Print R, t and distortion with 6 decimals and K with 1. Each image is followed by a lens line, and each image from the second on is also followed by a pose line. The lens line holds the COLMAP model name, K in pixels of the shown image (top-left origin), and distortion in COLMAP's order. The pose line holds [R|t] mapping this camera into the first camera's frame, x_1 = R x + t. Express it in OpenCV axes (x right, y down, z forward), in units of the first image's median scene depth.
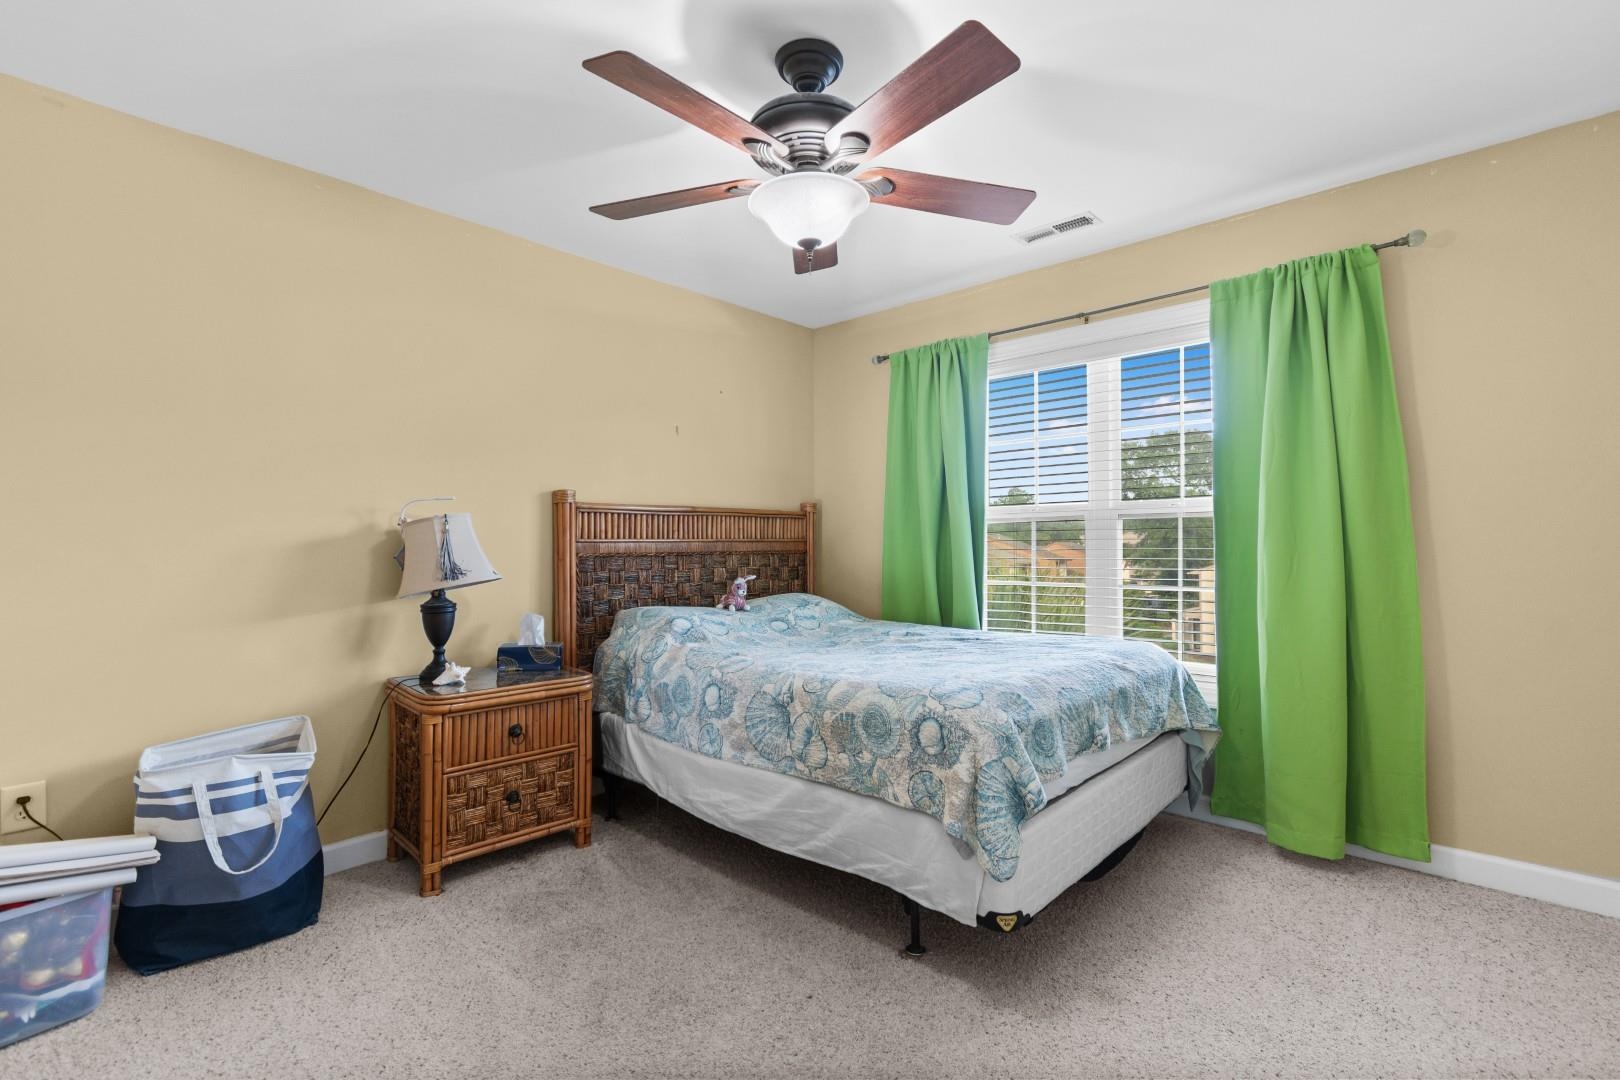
lens RADIAL K [[727.5, 0, 808.1], [0, 727.5, 541.2], [0, 0, 1]] dist [0.000121, -0.000504]
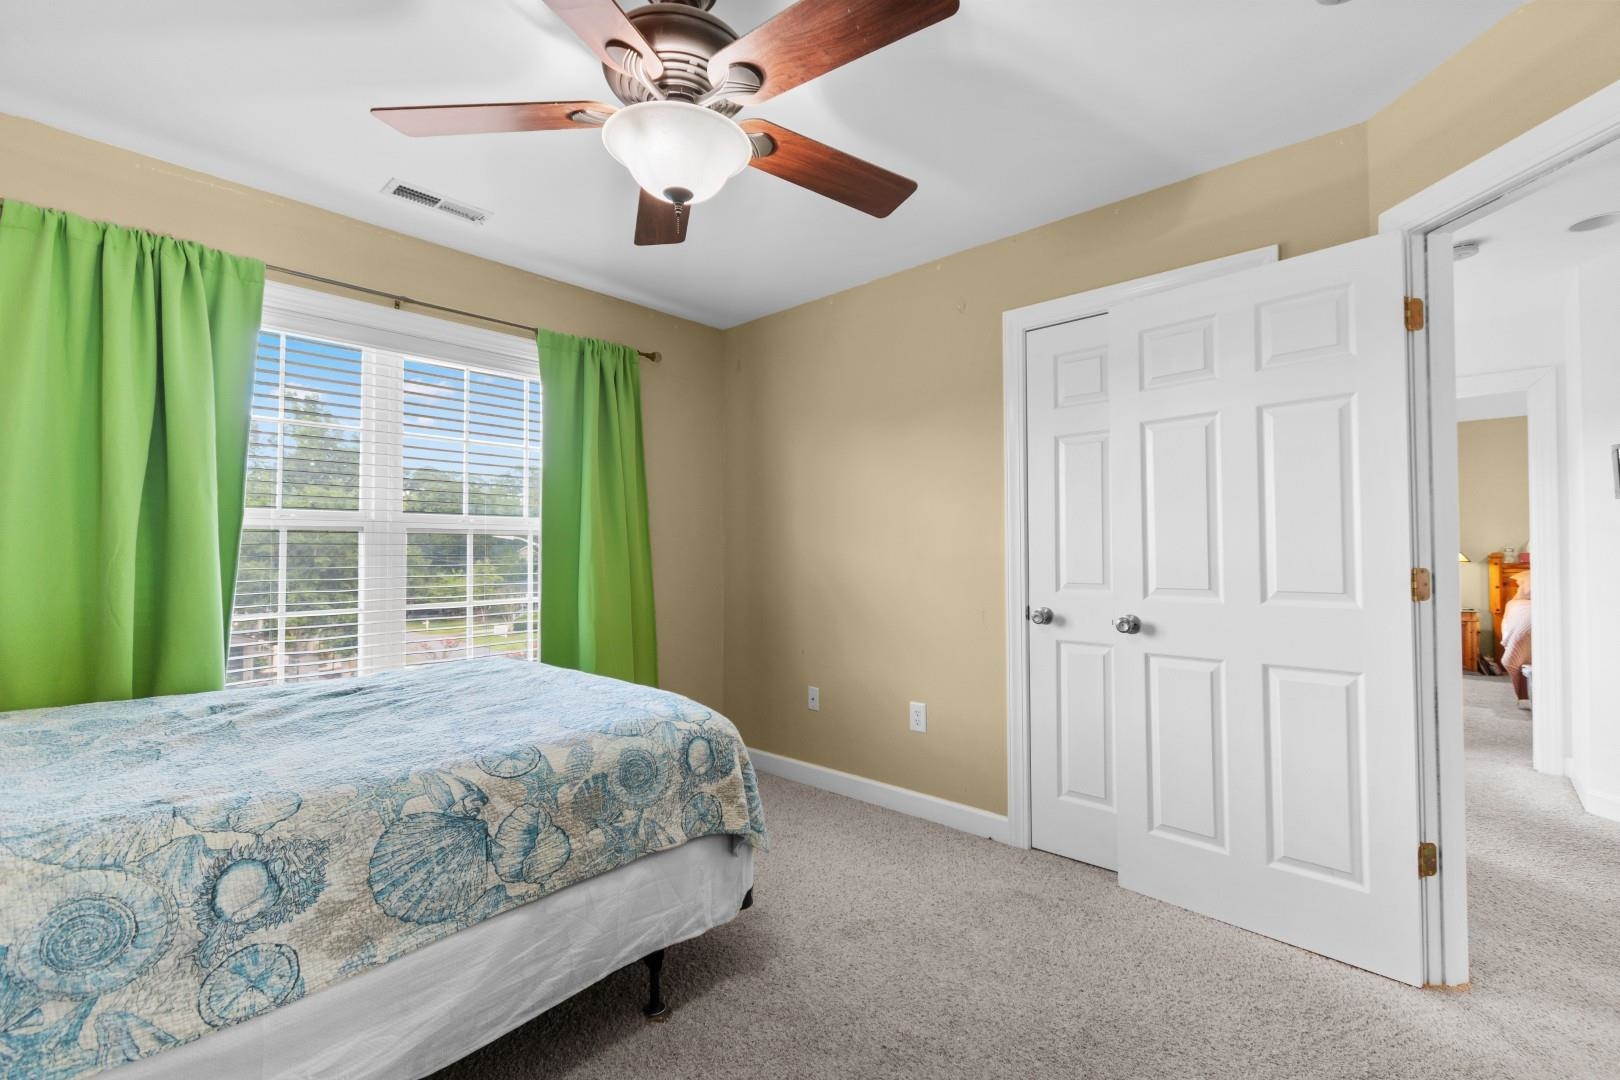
lens RADIAL K [[727.5, 0, 808.1], [0, 727.5, 541.2], [0, 0, 1]] dist [0.000121, -0.000504]
pose [[-0.013758, 0.025825, 0.999572, -0.694376], [0.002087, 0.999665, -0.025798, 0.004818], [-0.999903, 0.001731, -0.013808, 0.737784]]
